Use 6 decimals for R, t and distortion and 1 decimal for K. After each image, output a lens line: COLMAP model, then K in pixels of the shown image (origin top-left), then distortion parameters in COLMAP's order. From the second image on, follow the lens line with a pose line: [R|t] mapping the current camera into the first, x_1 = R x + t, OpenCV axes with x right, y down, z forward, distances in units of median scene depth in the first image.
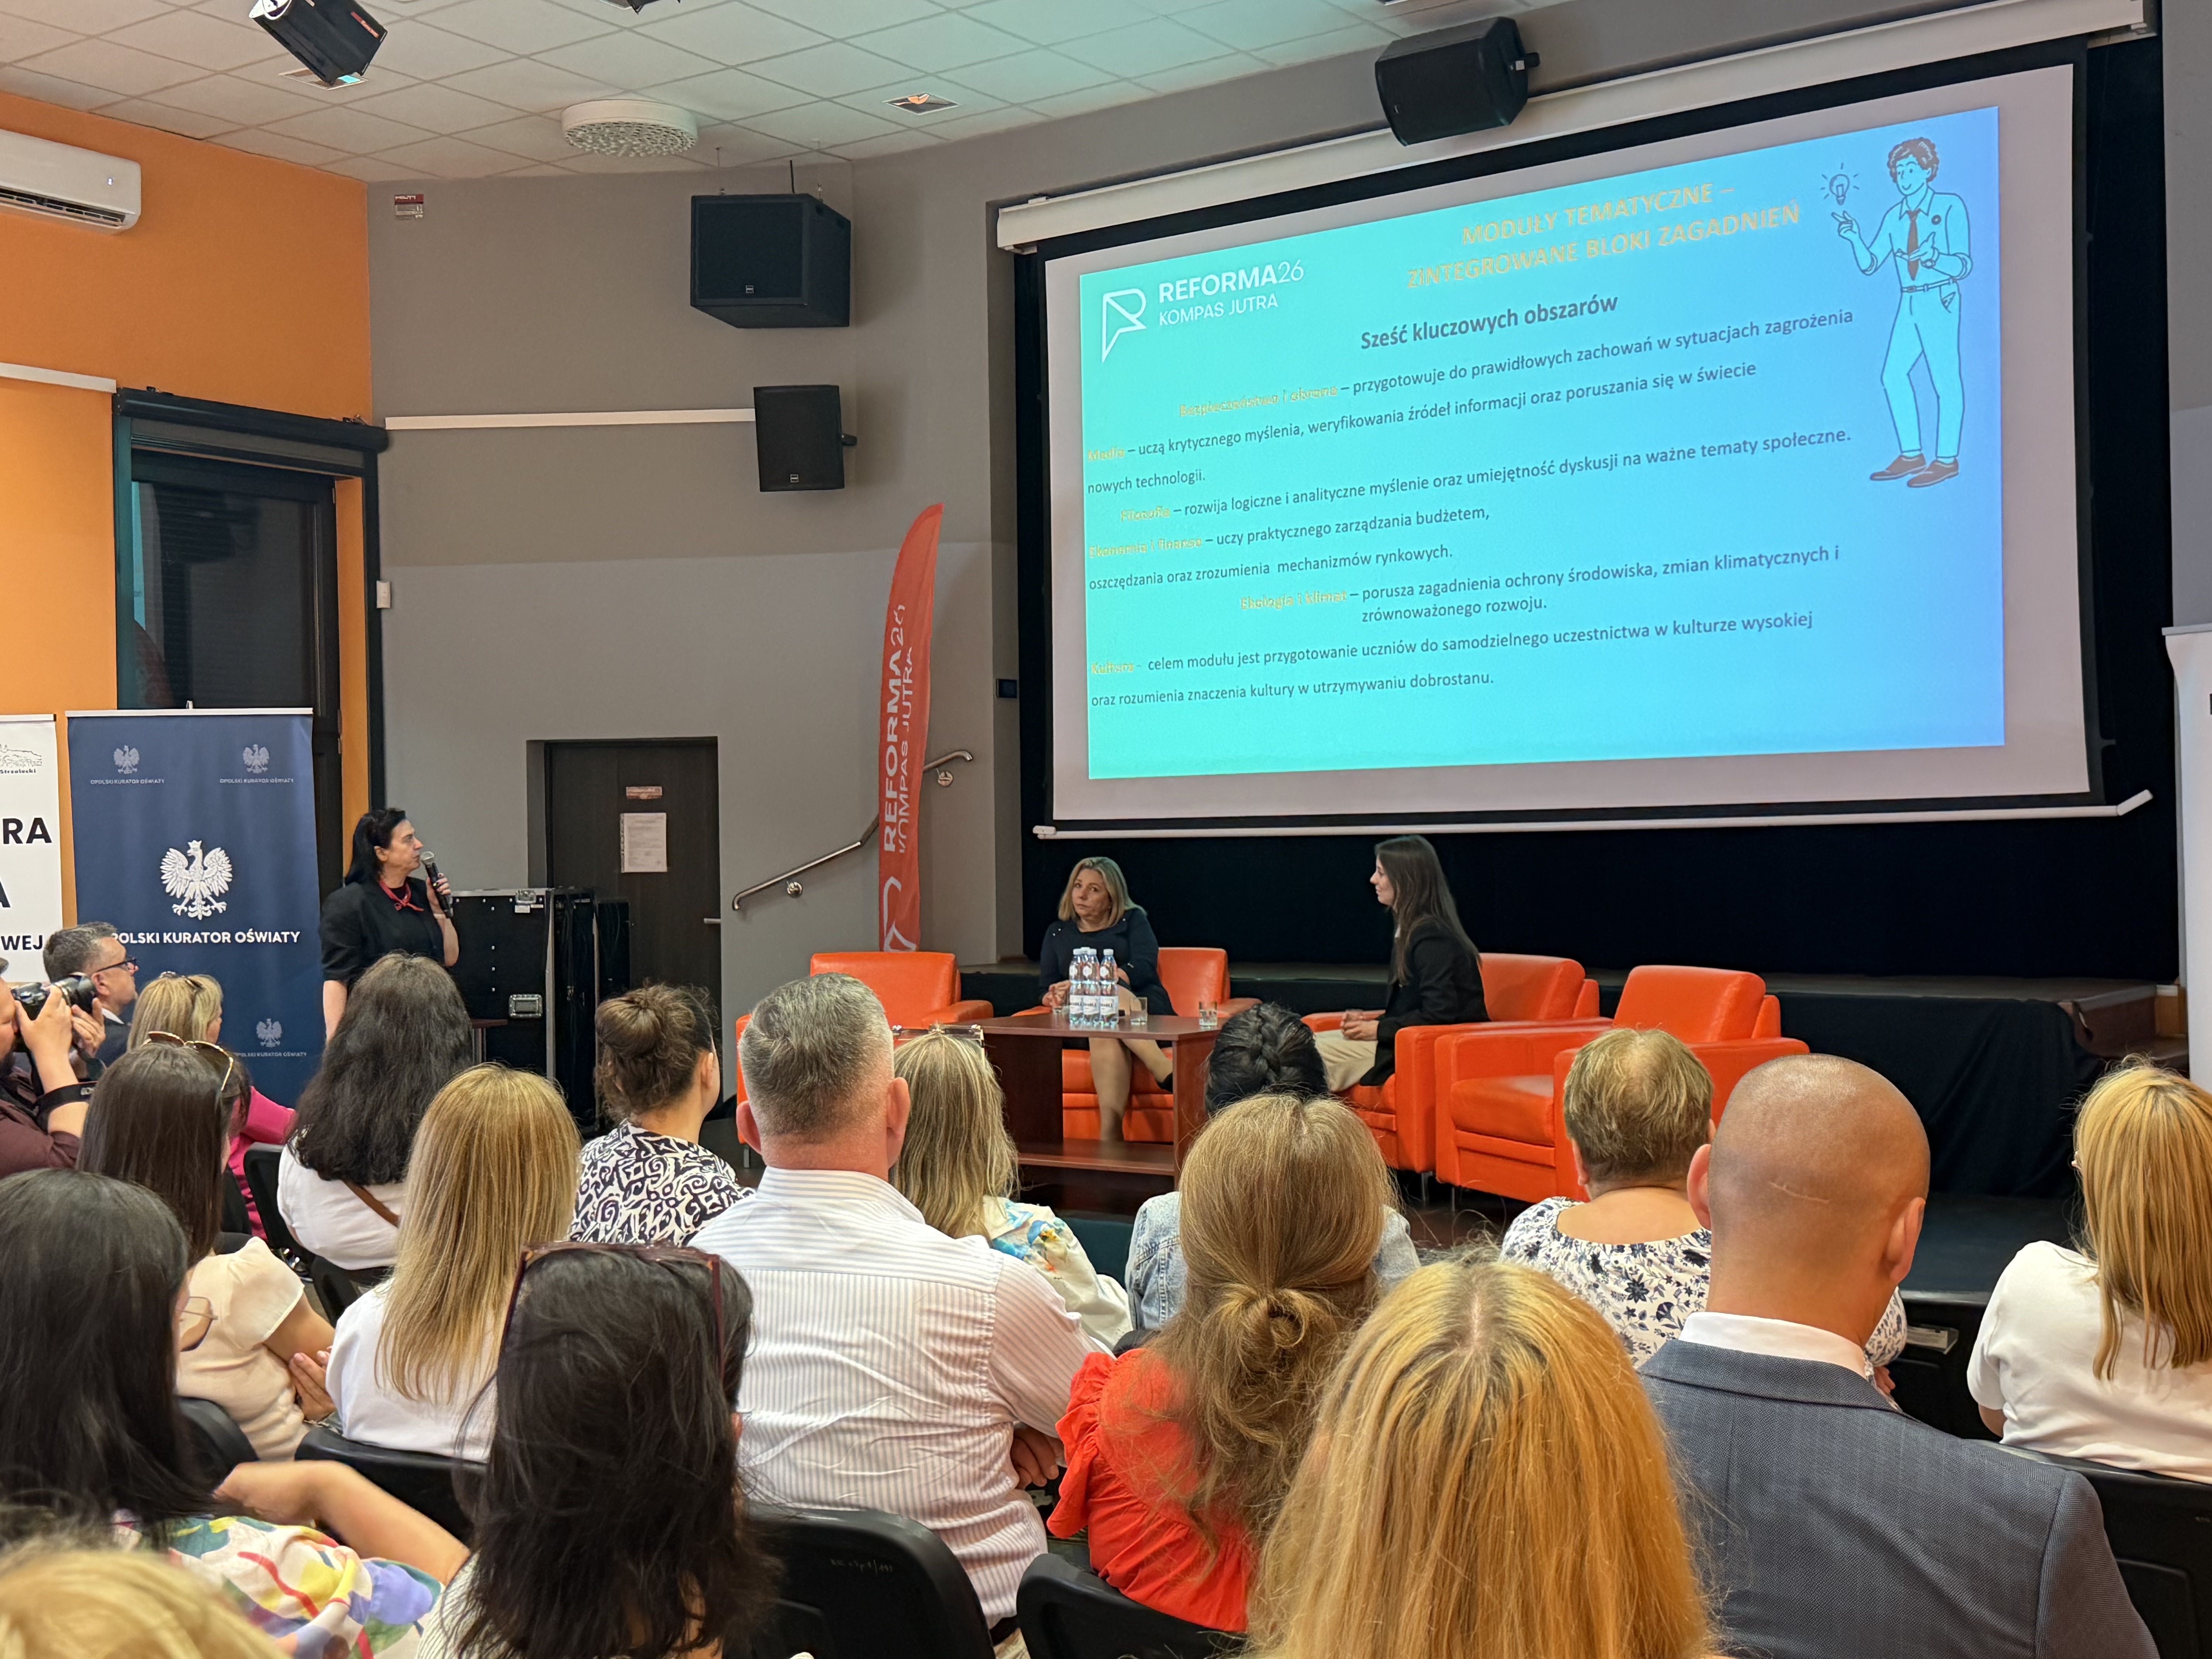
lens RADIAL K [[2594.8, 0, 1105.9], [0, 2594.8, 823.1], [0, 0, 1]] dist [0.089829, 0.000000]
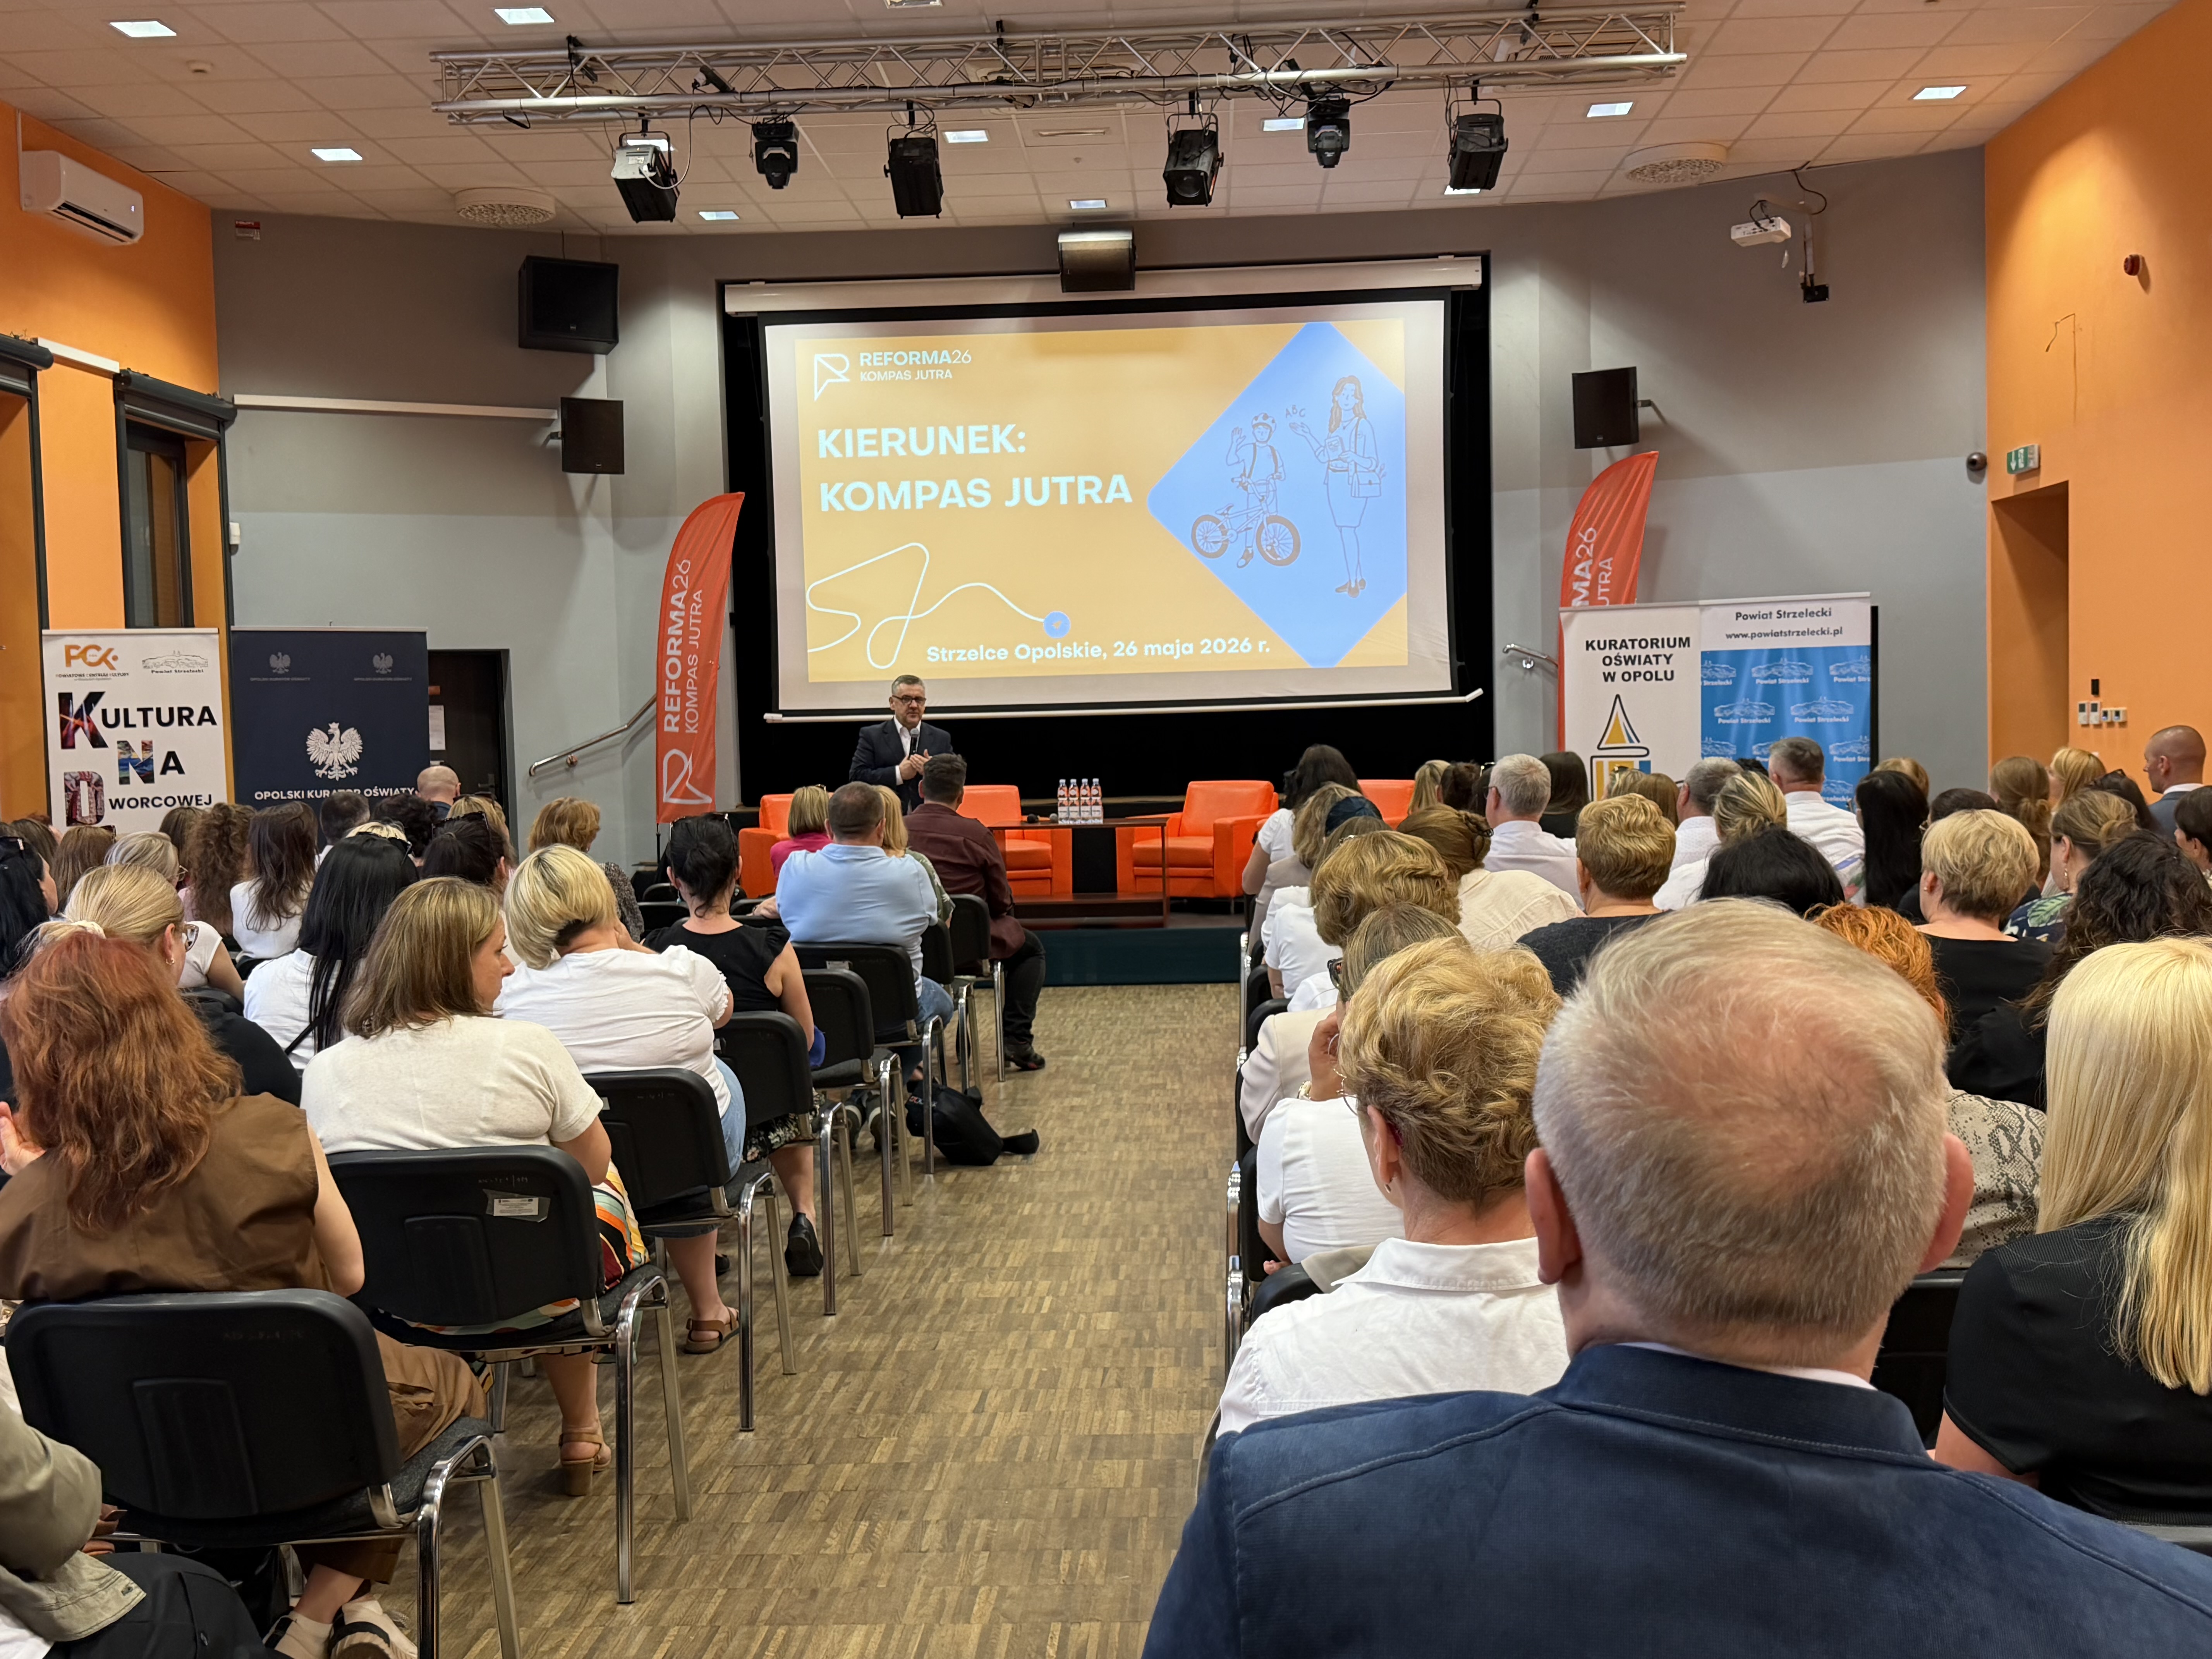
lens RADIAL K [[2300.2, 0, 1105.3], [0, 2300.2, 835.3], [0, 0, 1]] dist [0.057286, 0.000000]
pose [[0.837674, -0.032109, 0.545226, -0.615694], [0.007652, 0.998862, 0.047067, 0.010616], [-0.546117, -0.035254, 0.836966, -0.212177]]
